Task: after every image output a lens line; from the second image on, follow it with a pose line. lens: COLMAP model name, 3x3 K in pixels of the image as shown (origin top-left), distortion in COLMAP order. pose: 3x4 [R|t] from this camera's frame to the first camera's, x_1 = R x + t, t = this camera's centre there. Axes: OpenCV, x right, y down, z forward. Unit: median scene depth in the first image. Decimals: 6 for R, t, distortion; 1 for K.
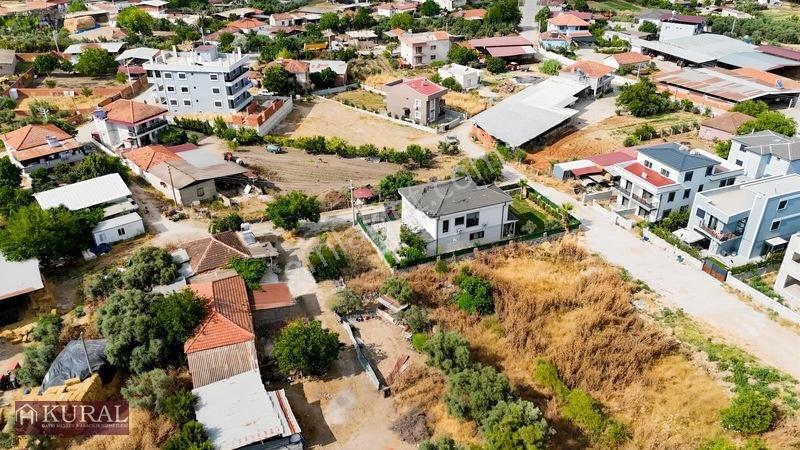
lens RADIAL K [[592.6, 0, 402.8], [0, 592.6, 224.3], [0, 0, 1]] dist [0.063005, -0.058864]
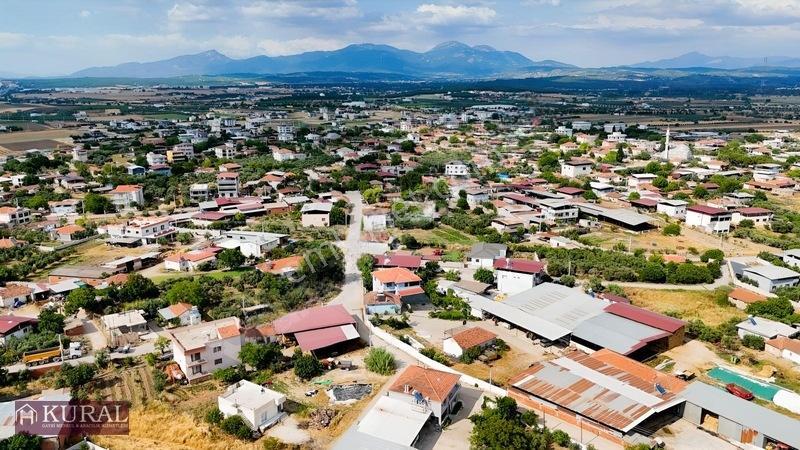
lens RADIAL K [[592.6, 0, 402.8], [0, 592.6, 224.3], [0, 0, 1]] dist [0.063005, -0.058864]
pose [[0.965849, -0.053507, 0.253520, 0.135353], [0.120583, 0.958854, -0.257019, -0.334485], [-0.229336, 0.278812, 0.932560, 0.340087]]
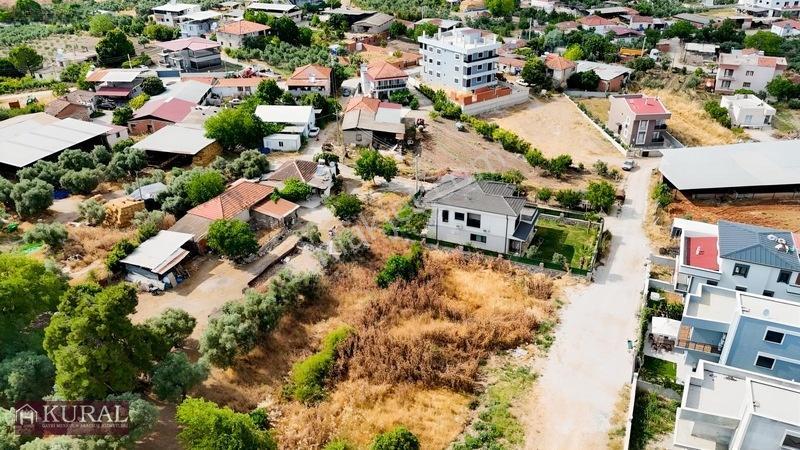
lens RADIAL K [[592.6, 0, 402.8], [0, 592.6, 224.3], [0, 0, 1]] dist [0.063005, -0.058864]
pose [[0.700507, 0.343363, -0.625613, 0.455790], [-0.340299, 0.931275, 0.130086, -0.062687], [0.627285, 0.121769, 0.769211, 0.100391]]
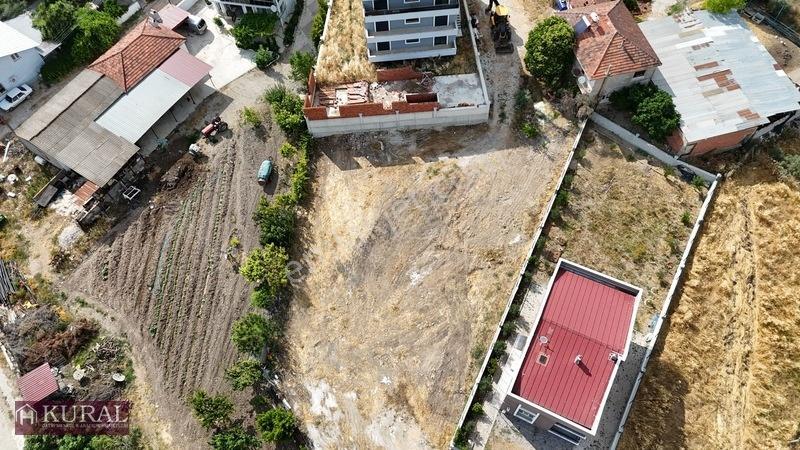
lens RADIAL K [[592.6, 0, 402.8], [0, 592.6, 224.3], [0, 0, 1]] dist [0.063005, -0.058864]
pose [[0.245861, 0.840126, -0.483467, 0.126268], [-0.449446, 0.540726, 0.711066, -0.546847], [0.858808, 0.042469, 0.510534, 0.810278]]
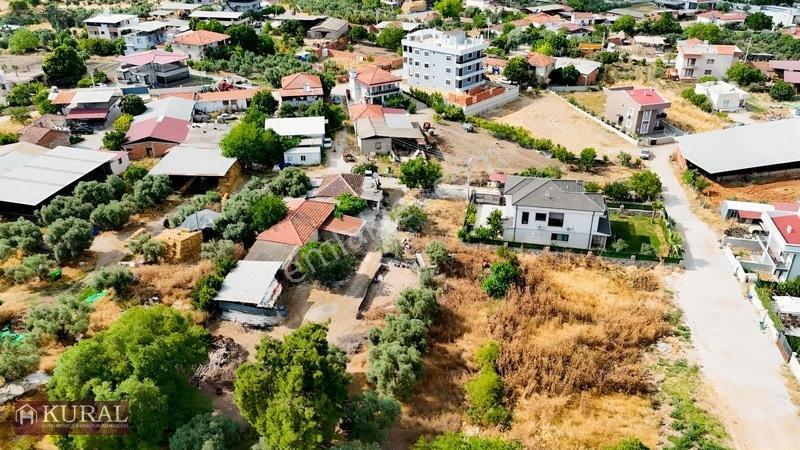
lens RADIAL K [[592.6, 0, 402.8], [0, 592.6, 224.3], [0, 0, 1]] dist [0.063005, -0.058864]
pose [[0.820660, 0.271525, -0.502783, 0.282785], [-0.270879, 0.959601, 0.076089, -0.004642], [0.503131, 0.073751, 0.861057, 0.000410]]
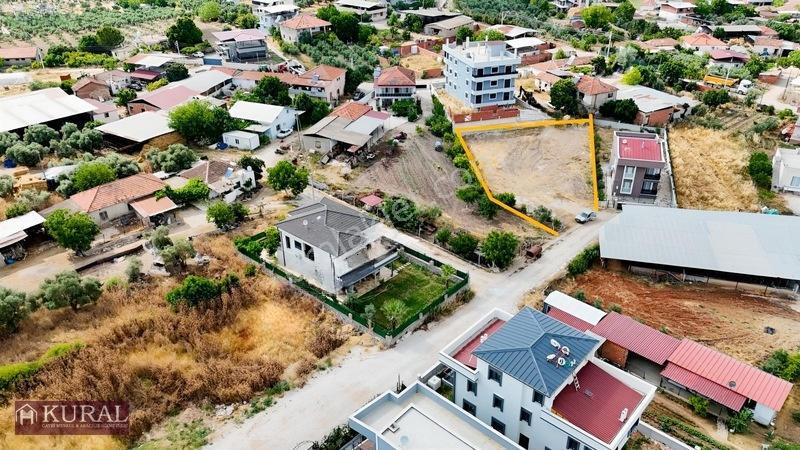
lens RADIAL K [[592.6, 0, 402.8], [0, 592.6, 224.3], [0, 0, 1]] dist [0.063005, -0.058864]
pose [[0.433221, 0.440053, -0.786558, 0.604686], [-0.432467, 0.867170, 0.246959, -0.229287], [0.790754, 0.233172, 0.565984, 0.398747]]
